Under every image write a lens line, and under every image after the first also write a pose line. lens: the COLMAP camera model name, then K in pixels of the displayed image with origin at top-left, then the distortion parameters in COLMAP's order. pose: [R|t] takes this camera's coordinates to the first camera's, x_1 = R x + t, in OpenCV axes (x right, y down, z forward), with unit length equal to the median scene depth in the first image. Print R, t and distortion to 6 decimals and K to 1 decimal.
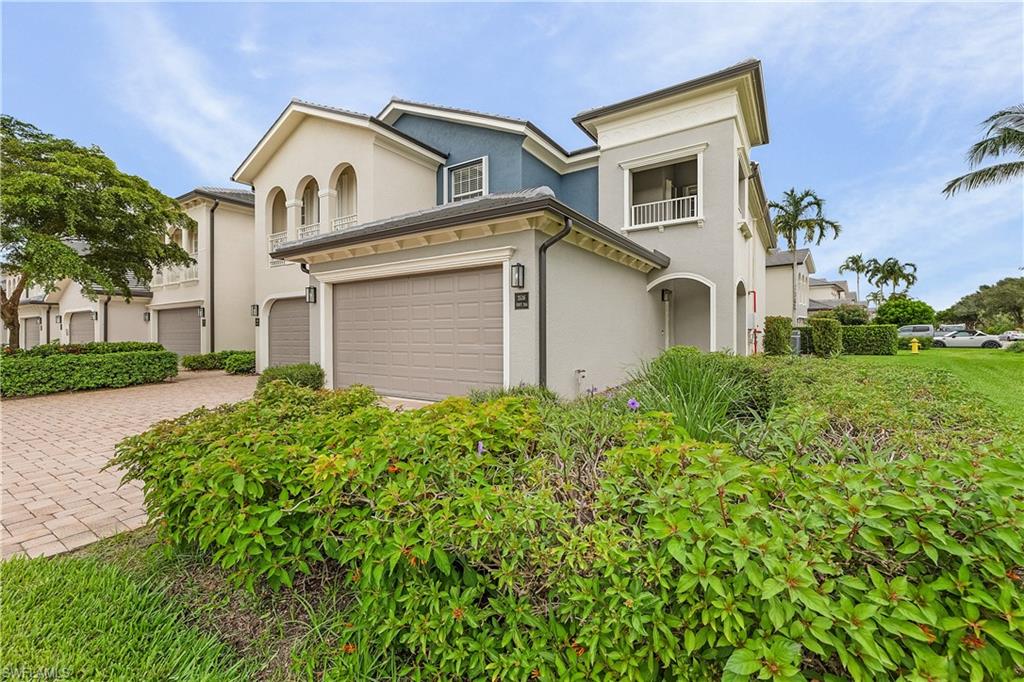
lens RADIAL K [[436.3, 0, 521.9], [0, 436.3, 337.0], [0, 0, 1]] dist [-0.004304, 0.001187]
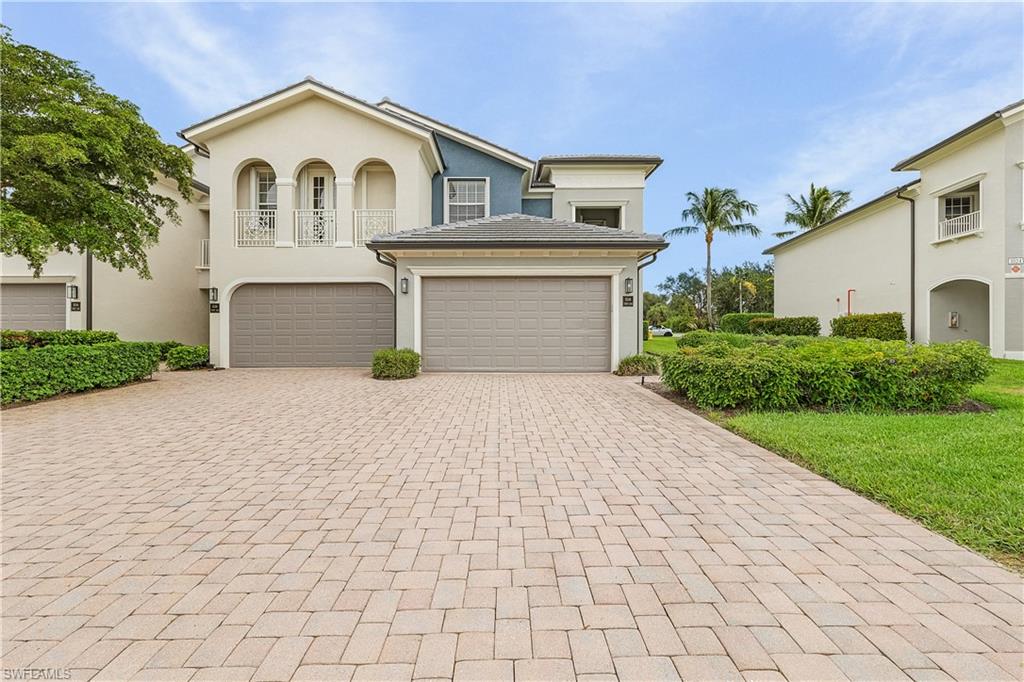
lens RADIAL K [[436.3, 0, 512.0], [0, 436.3, 333.5], [0, 0, 1]] dist [-0.004304, 0.001187]
pose [[0.831685, -0.004100, 0.555232, -0.704158], [0.000891, 0.999981, 0.006049, 0.013961], [-0.555246, -0.004536, 0.831674, -0.049357]]
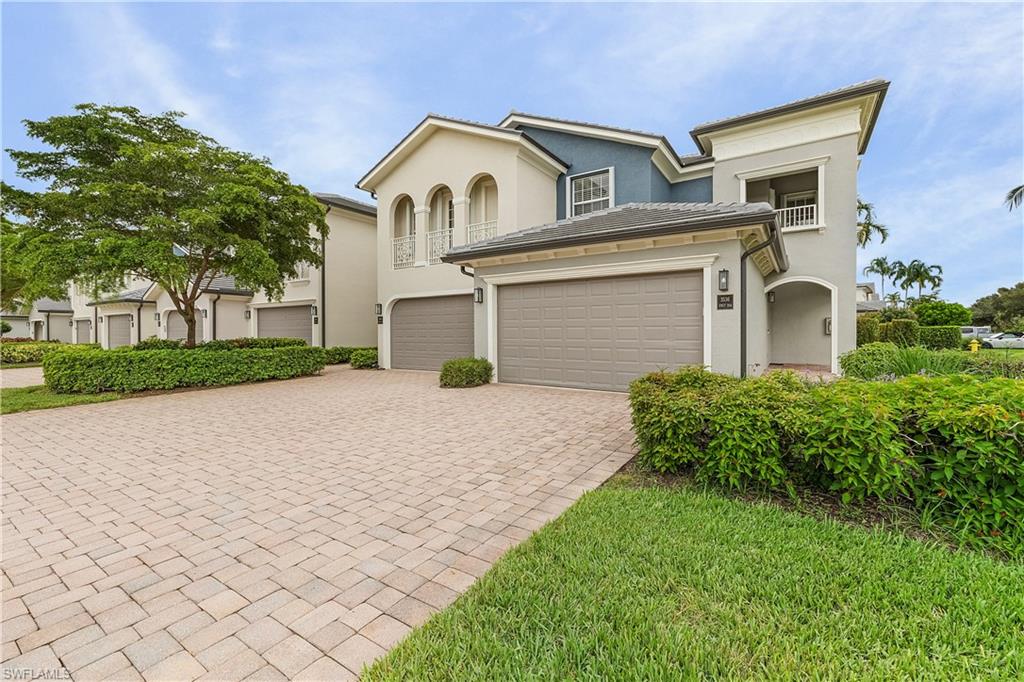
lens RADIAL K [[436.3, 0, 517.1], [0, 436.3, 342.1], [0, 0, 1]] dist [-0.004304, 0.001187]
pose [[0.999933, 0.005843, -0.009958, -0.303916], [-0.005726, 0.999914, 0.011796, 0.006397], [0.010026, -0.011738, 0.999881, -0.083170]]
